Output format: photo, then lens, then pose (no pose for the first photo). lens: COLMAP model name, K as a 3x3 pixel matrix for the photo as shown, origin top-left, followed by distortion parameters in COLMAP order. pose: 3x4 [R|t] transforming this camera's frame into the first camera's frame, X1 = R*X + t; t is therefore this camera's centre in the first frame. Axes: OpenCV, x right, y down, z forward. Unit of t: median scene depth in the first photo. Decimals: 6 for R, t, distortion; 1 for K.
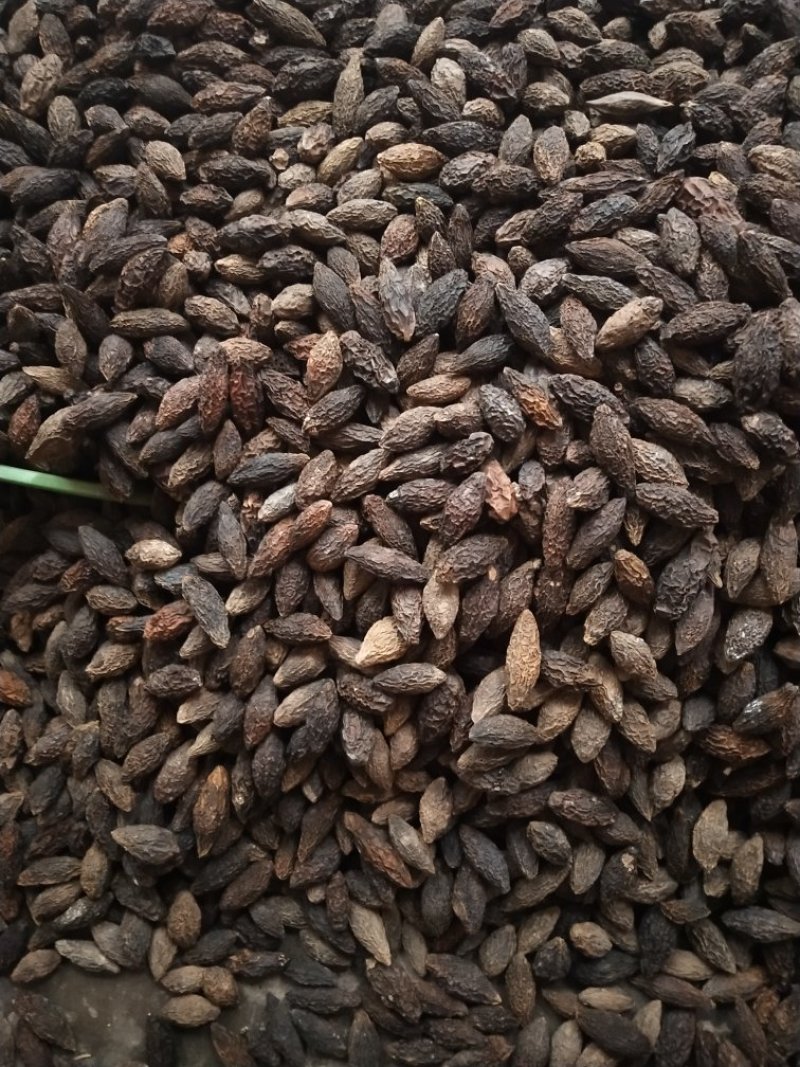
lens RADIAL K [[816.1, 0, 403.1], [0, 816.1, 532.0], [0, 0, 1]] dist [-0.011285, 0.040365]
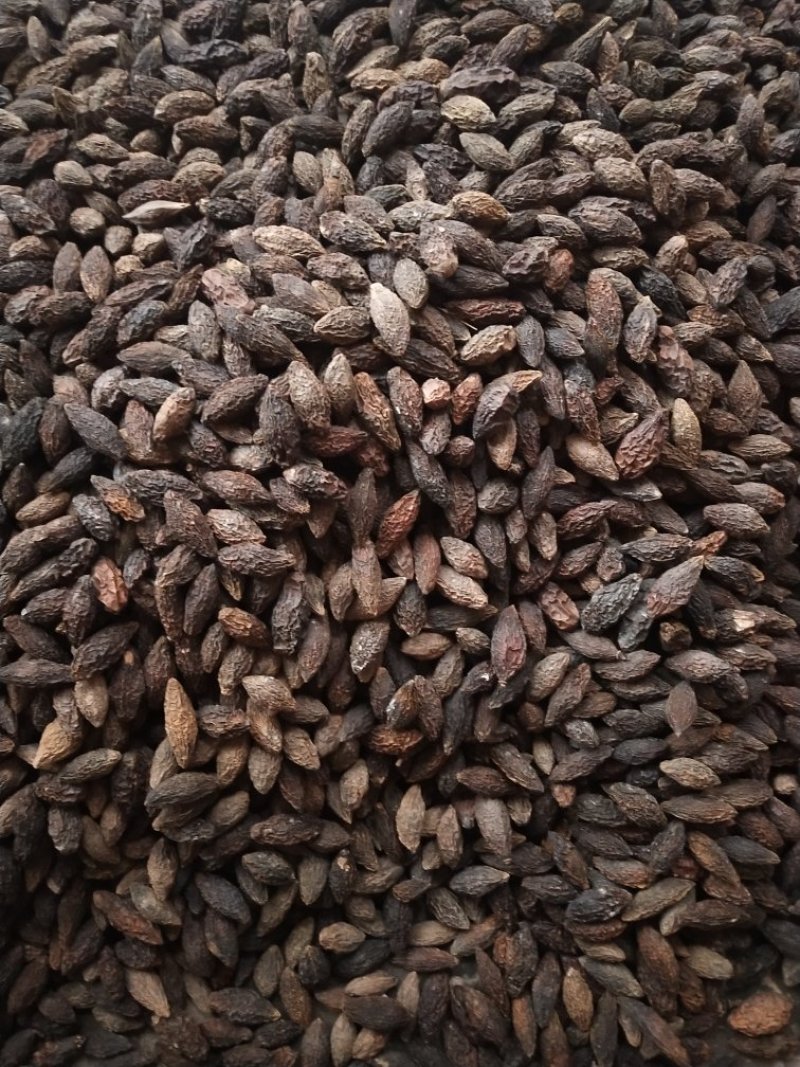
lens RADIAL K [[816.1, 0, 404.6], [0, 816.1, 530.2], [0, 0, 1]] dist [-0.011285, 0.040365]
pose [[0.961865, -0.267465, 0.057249, 0.441346], [0.267601, 0.963514, 0.005421, -0.020631], [-0.056611, 0.010106, 0.998345, -0.132762]]
